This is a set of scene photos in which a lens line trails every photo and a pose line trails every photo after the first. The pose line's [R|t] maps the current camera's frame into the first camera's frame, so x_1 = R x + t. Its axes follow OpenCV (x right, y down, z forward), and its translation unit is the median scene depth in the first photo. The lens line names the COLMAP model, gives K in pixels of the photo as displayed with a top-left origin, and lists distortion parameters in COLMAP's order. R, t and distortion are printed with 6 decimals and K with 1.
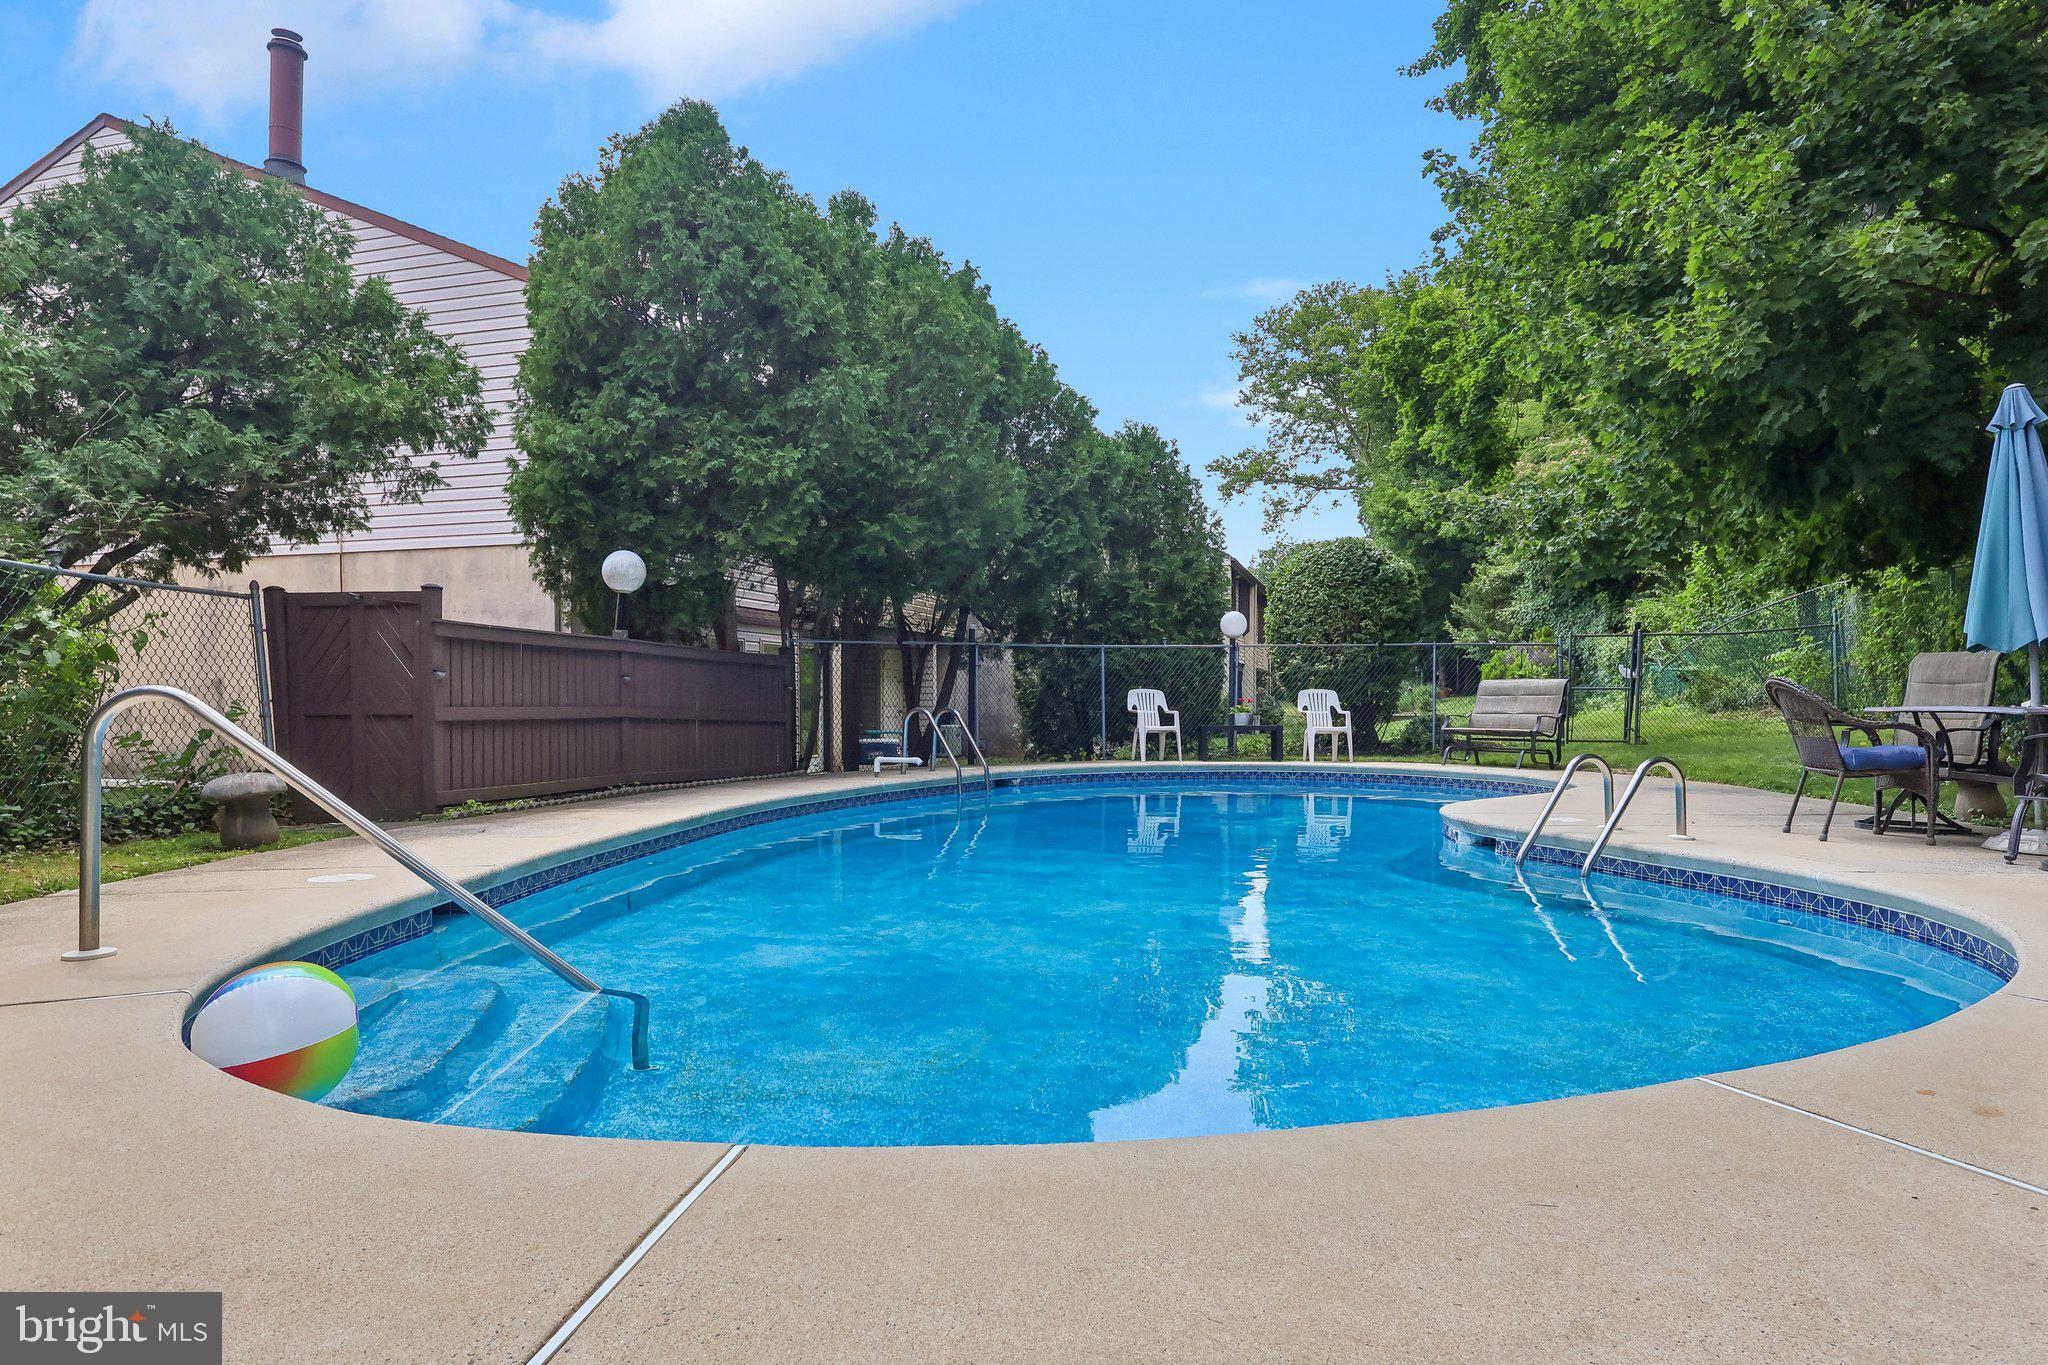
lens RADIAL K [[1259.8, 0, 978.1], [0, 1259.8, 730.9], [0, 0, 1]] dist [0.004444, -0.000240]
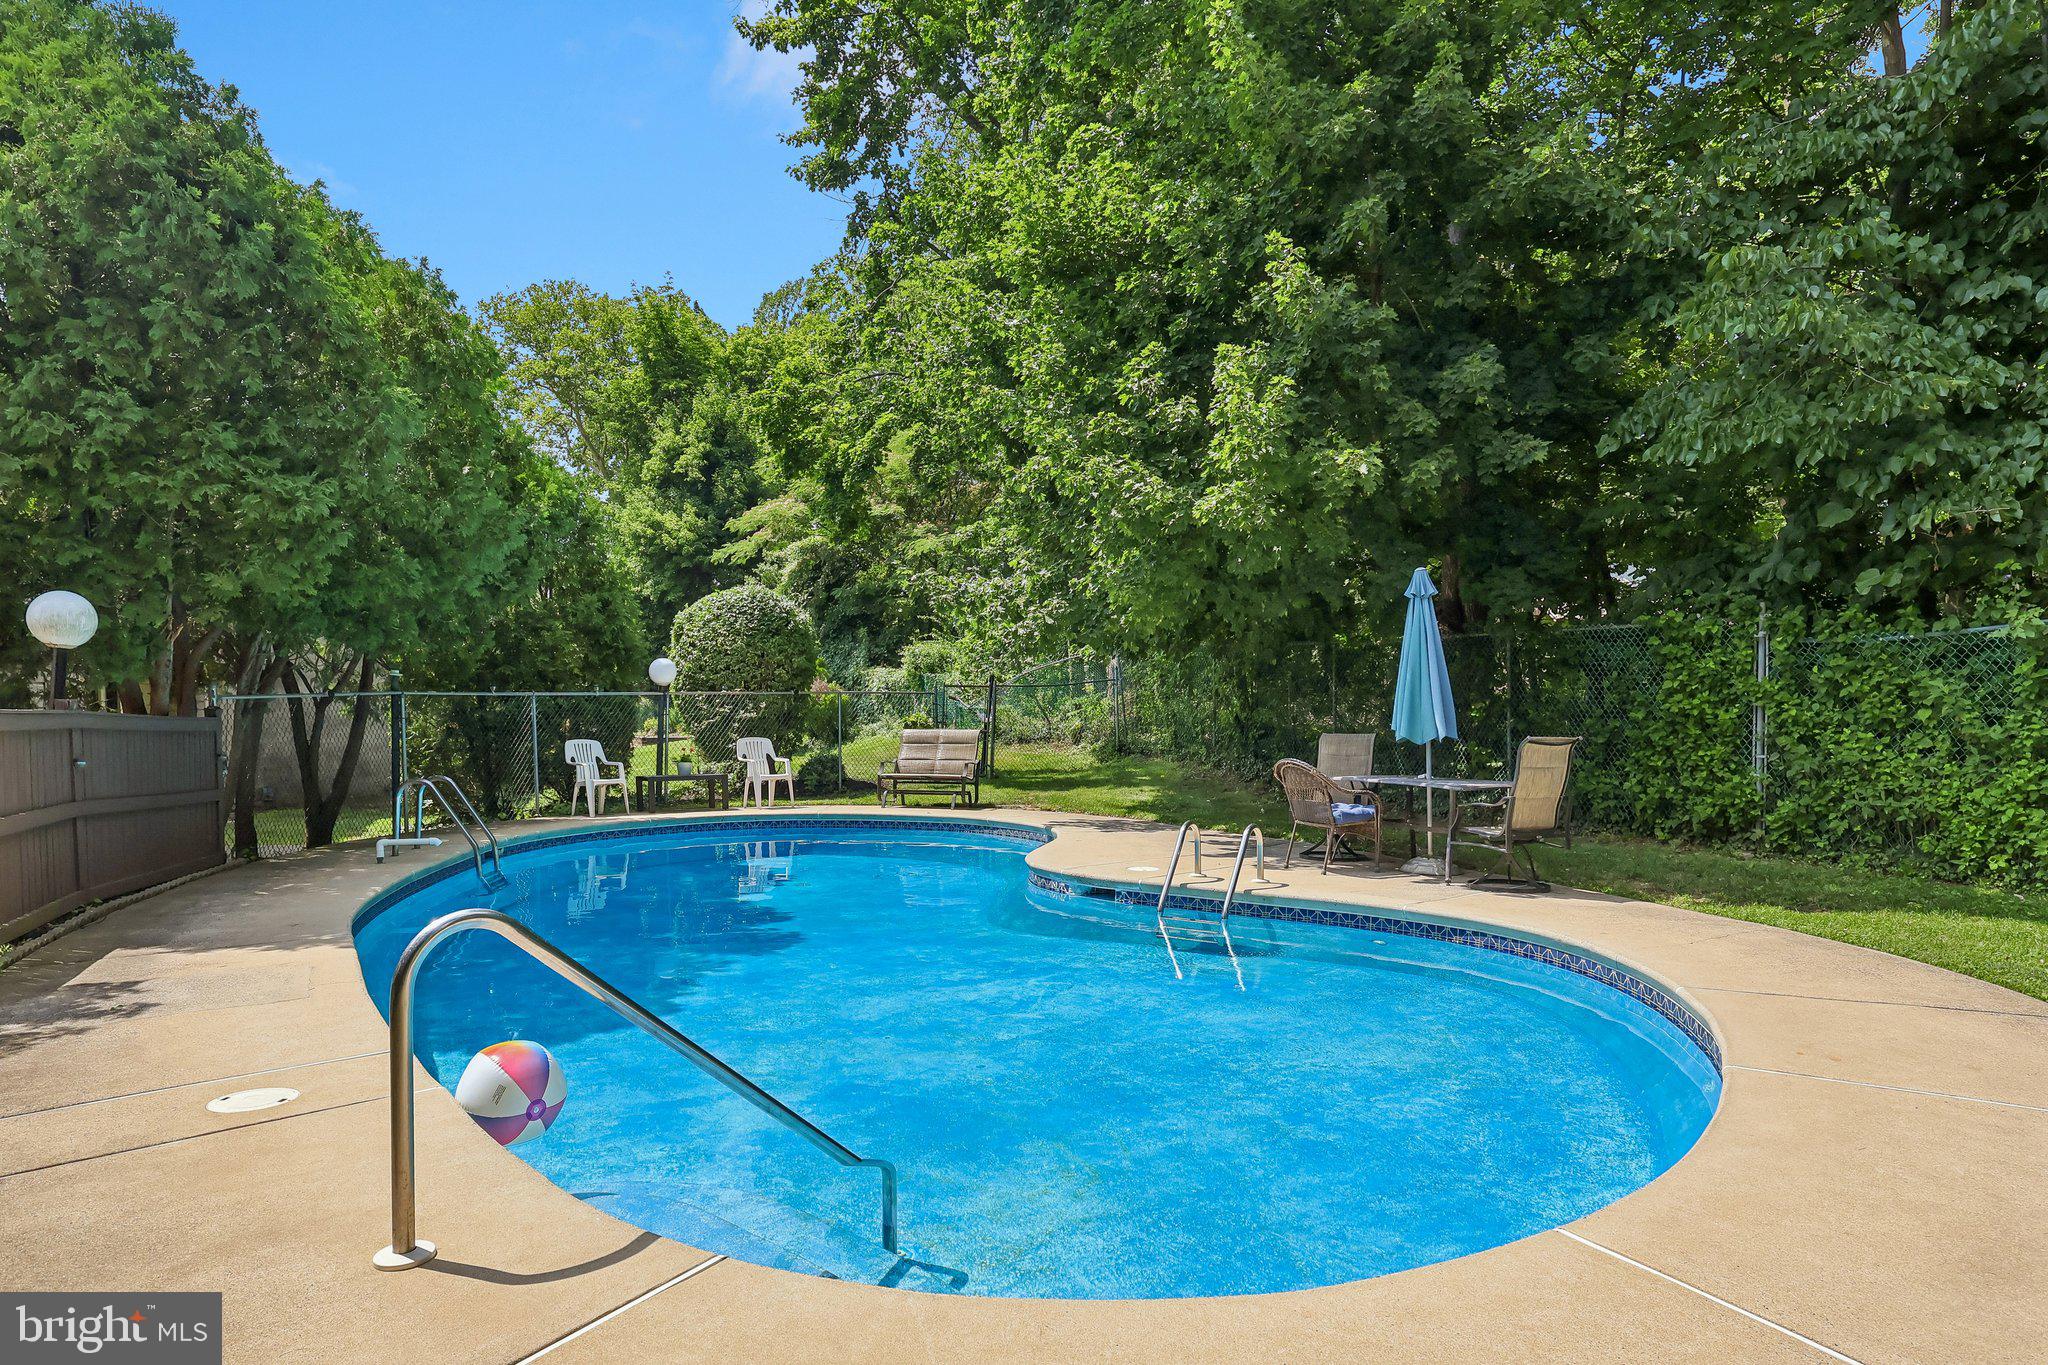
lens RADIAL K [[1285.6, 0, 1021.4], [0, 1285.6, 780.0], [0, 0, 1]] dist [0.000481, -0.000403]
pose [[0.787841, -0.033952, 0.614942, -0.284653], [0.013460, 0.999190, 0.037923, -0.049466], [-0.615732, -0.021601, 0.787660, 0.049238]]
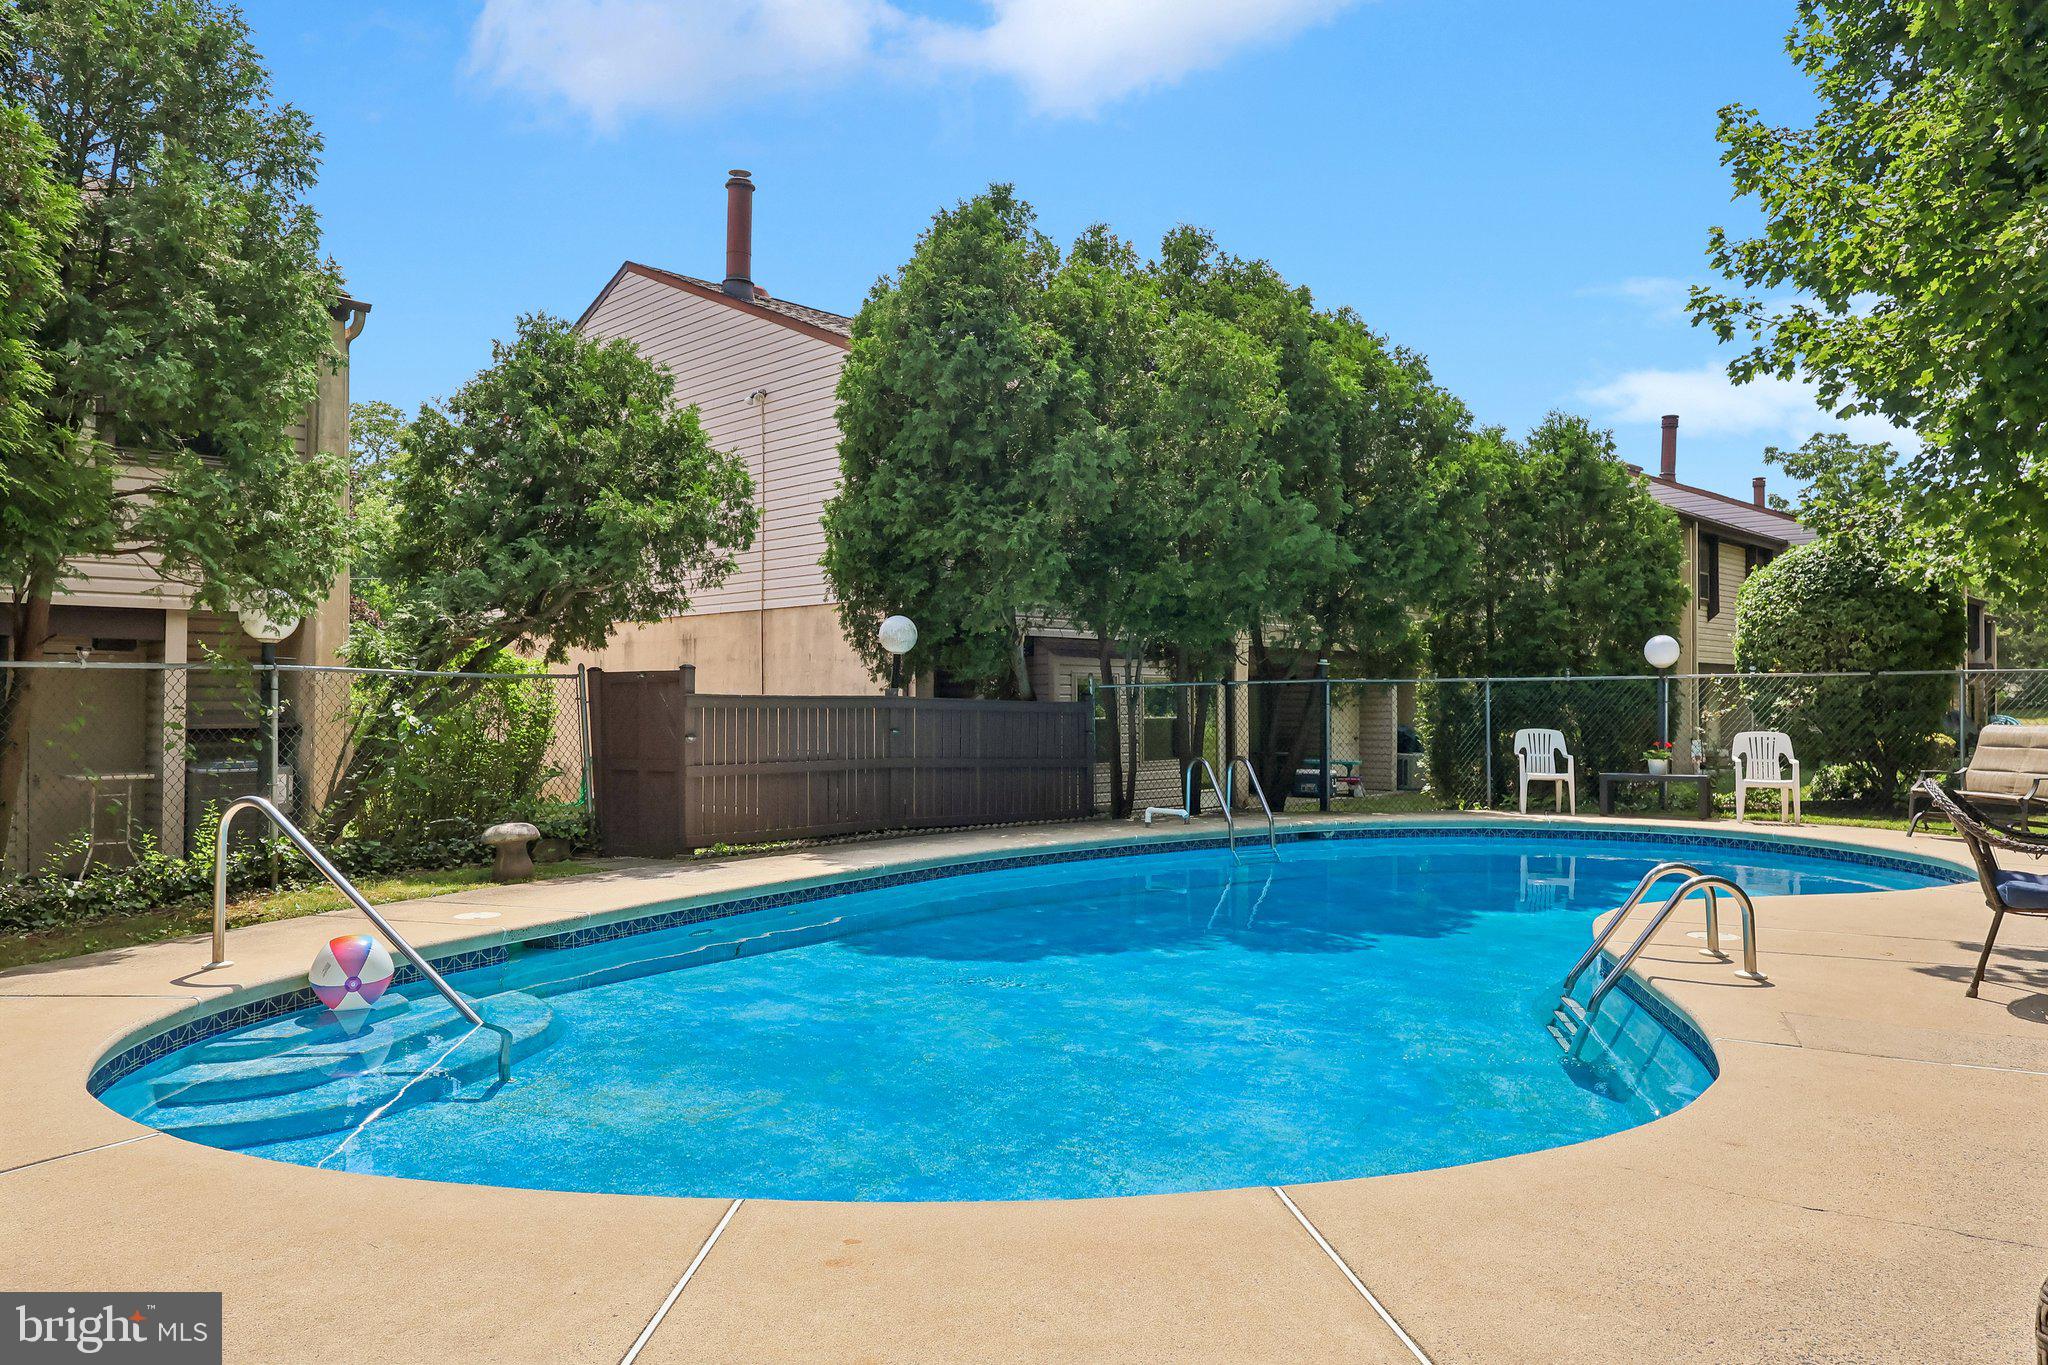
lens RADIAL K [[1412.4, 0, 1024.0], [0, 1412.4, 682.5], [0, 0, 1]] dist [-0.002217, -0.001102]
pose [[0.876035, -0.004708, -0.482225, 0.409355], [-0.007523, 0.999697, -0.023427, -0.056156], [0.482189, 0.024150, 0.875734, -0.026619]]
